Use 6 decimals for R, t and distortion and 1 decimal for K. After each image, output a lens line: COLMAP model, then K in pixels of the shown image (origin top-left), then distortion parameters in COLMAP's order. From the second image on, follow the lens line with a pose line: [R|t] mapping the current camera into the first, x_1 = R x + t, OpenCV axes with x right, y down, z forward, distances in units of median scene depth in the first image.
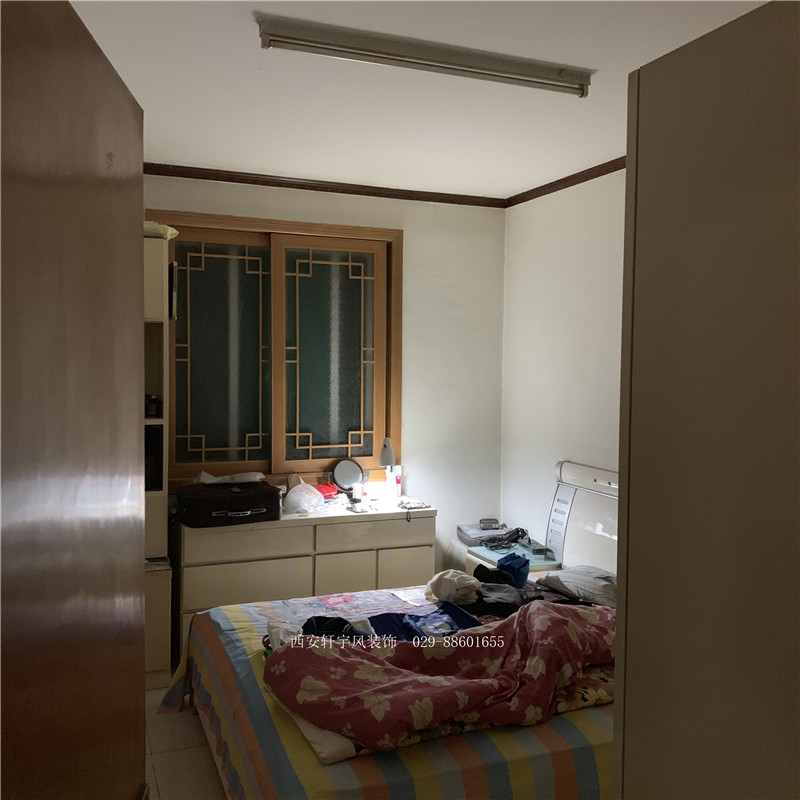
lens RADIAL K [[807.6, 0, 400.0], [0, 807.6, 400.0], [0, 0, 1]] dist [0.056090, -0.110888]
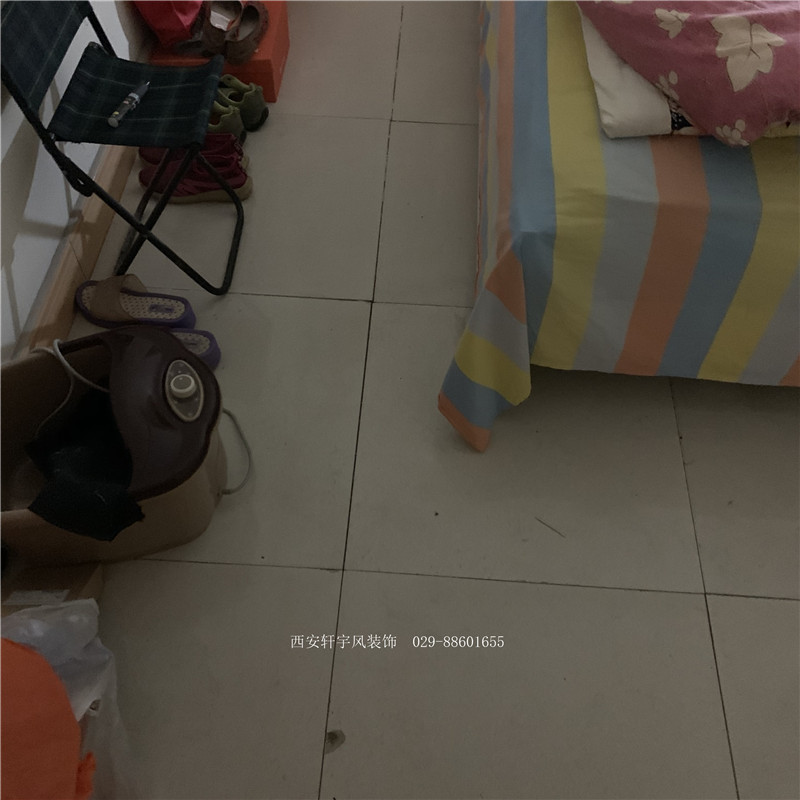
lens RADIAL K [[807.6, 0, 400.0], [0, 807.6, 400.0], [0, 0, 1]] dist [0.056090, -0.110888]
pose [[0.902390, 0.354139, -0.245517, -0.021847], [-0.024326, 0.610705, 0.791485, 0.132056], [0.430233, -0.708256, 0.559708, 0.511664]]
